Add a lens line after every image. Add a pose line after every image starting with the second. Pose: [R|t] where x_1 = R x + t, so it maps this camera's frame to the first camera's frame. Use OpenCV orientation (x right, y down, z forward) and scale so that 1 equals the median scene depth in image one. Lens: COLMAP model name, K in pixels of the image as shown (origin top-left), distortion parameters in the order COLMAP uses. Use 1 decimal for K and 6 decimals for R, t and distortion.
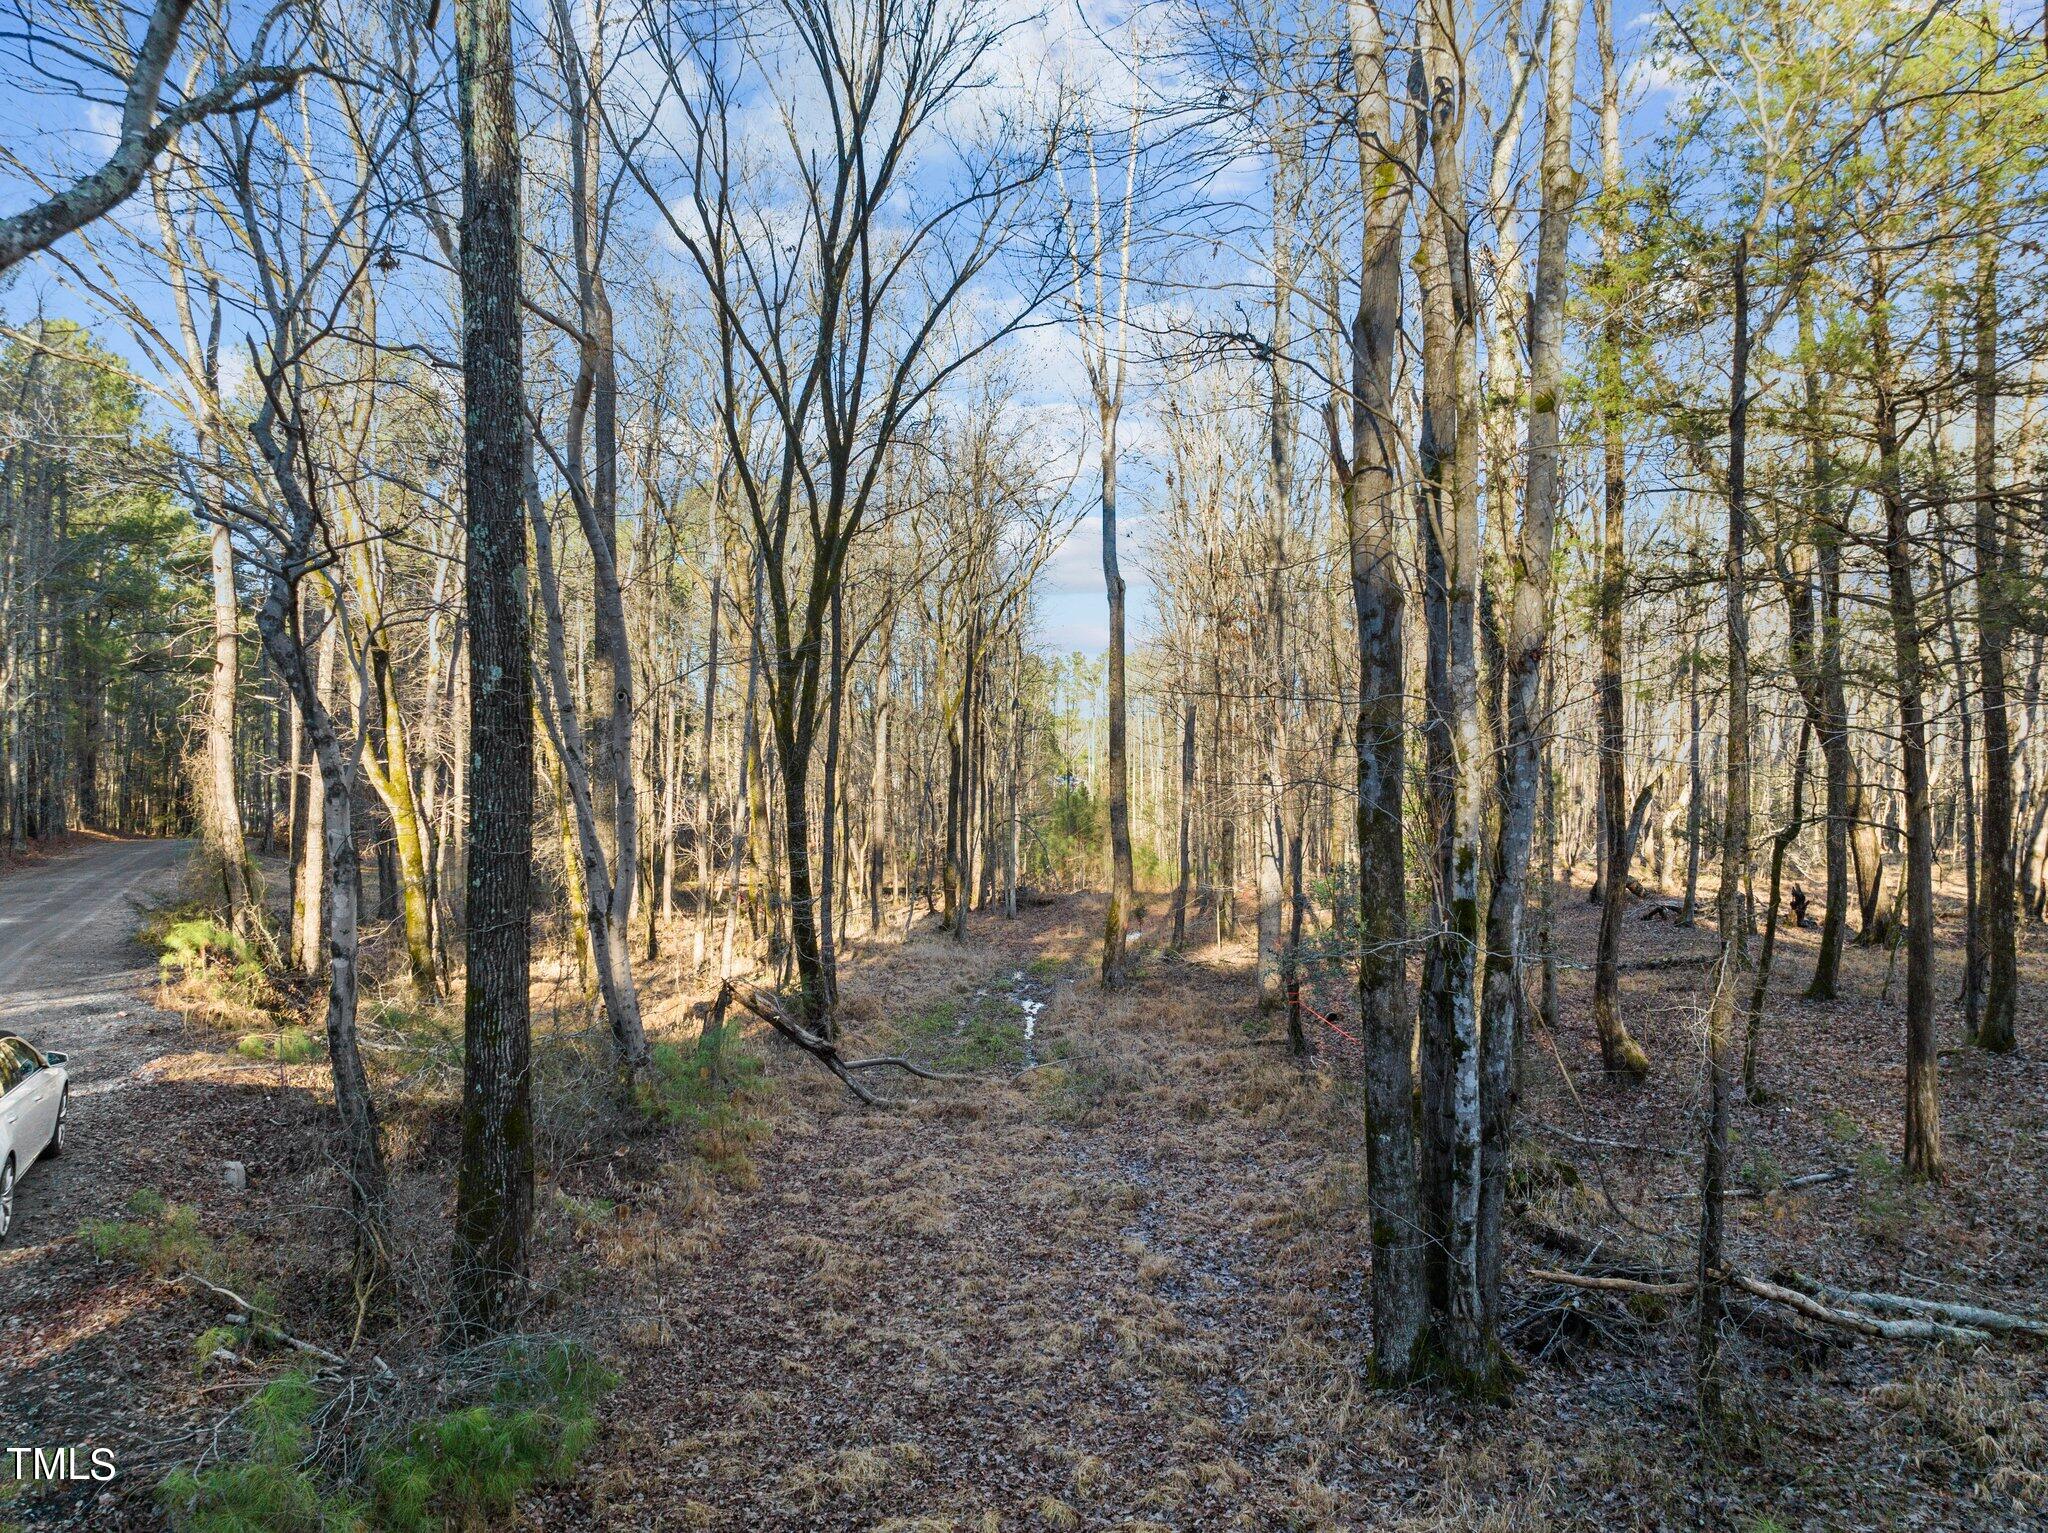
lens RADIAL K [[1429.1, 0, 1027.4], [0, 1429.1, 766.4], [0, 0, 1]] dist [-0.034258, -0.003262]
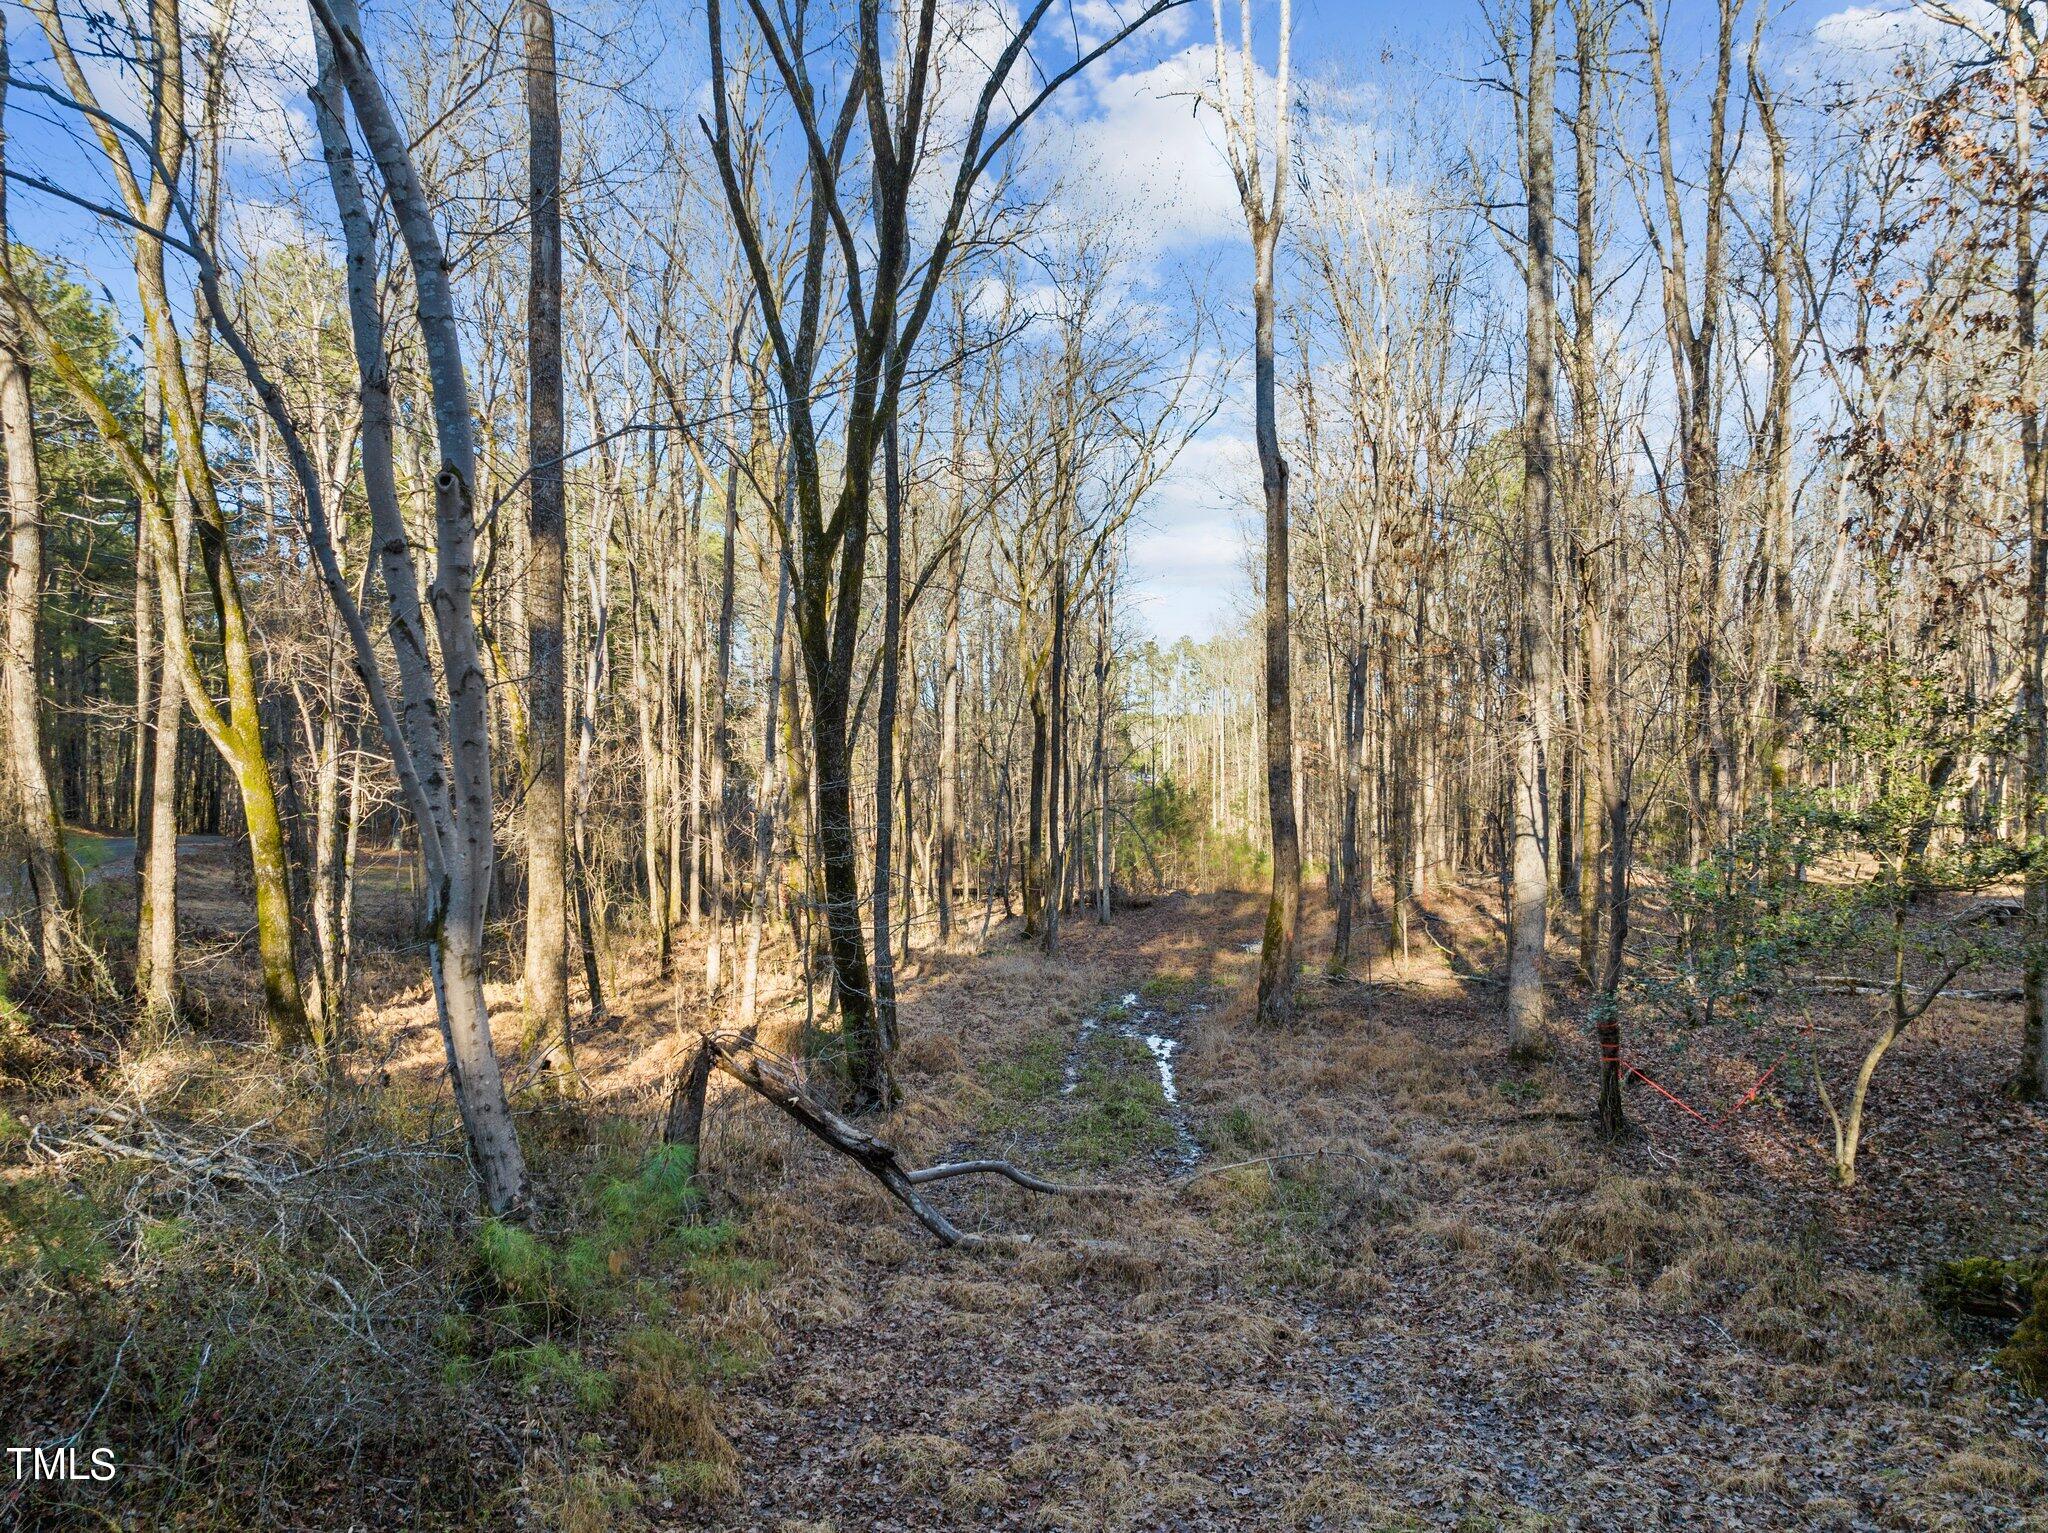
lens RADIAL K [[1437.3, 0, 1023.8], [0, 1437.3, 769.4], [0, 0, 1]] dist [-0.037116, 0.000060]
pose [[0.998930, -0.006295, -0.045812, -0.033779], [0.006329, 0.999980, 0.000602, 0.025476], [0.045807, -0.000892, 0.998950, 0.264469]]
